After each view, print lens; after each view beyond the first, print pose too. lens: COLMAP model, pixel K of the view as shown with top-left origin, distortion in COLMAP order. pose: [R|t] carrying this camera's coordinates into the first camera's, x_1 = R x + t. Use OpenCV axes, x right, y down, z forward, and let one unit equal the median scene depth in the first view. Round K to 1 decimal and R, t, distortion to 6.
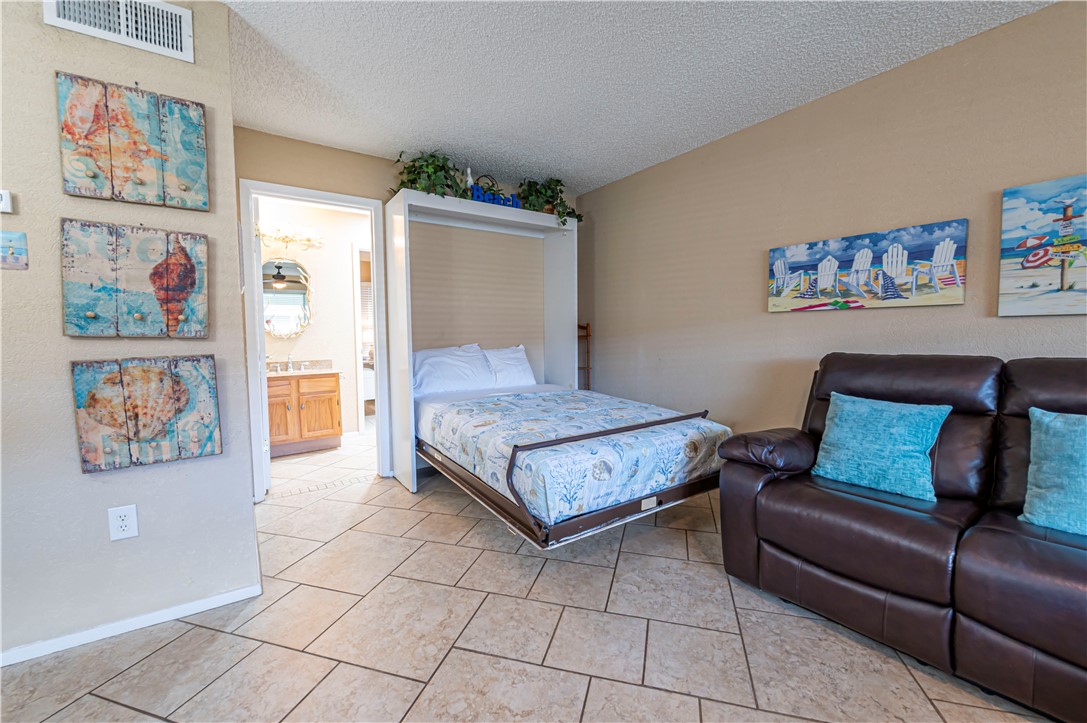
lens RADIAL K [[423.9, 0, 543.4], [0, 423.9, 360.0], [0, 0, 1]] dist [-0.007688, -0.000058]
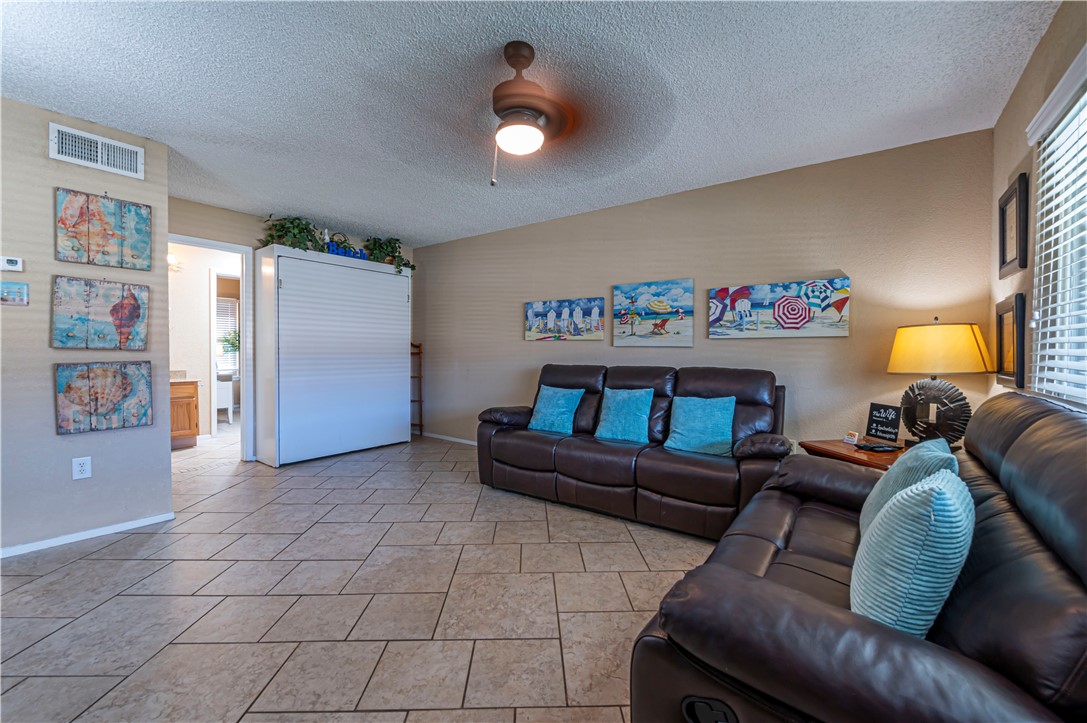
lens RADIAL K [[423.9, 0, 540.4], [0, 423.9, 359.4], [0, 0, 1]] dist [-0.007688, -0.000058]
pose [[0.949432, 0.011054, 0.313777, 0.106598], [0.002008, 0.999146, -0.041275, 0.048016], [-0.313965, 0.039818, 0.948599, -0.920809]]
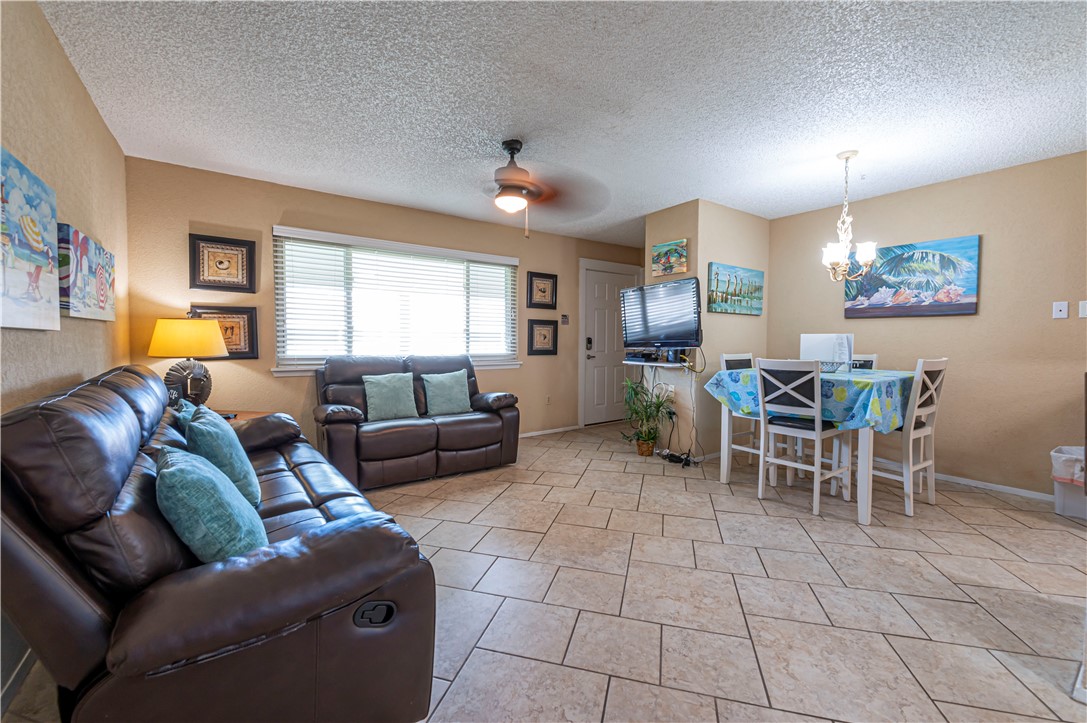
lens RADIAL K [[423.9, 0, 542.2], [0, 423.9, 356.4], [0, 0, 1]] dist [-0.007688, -0.000058]
pose [[-0.999972, 0.004396, -0.006109, 0.278892], [0.003801, 0.995534, 0.094322, -0.121343], [0.006496, 0.094297, -0.995523, 1.746264]]
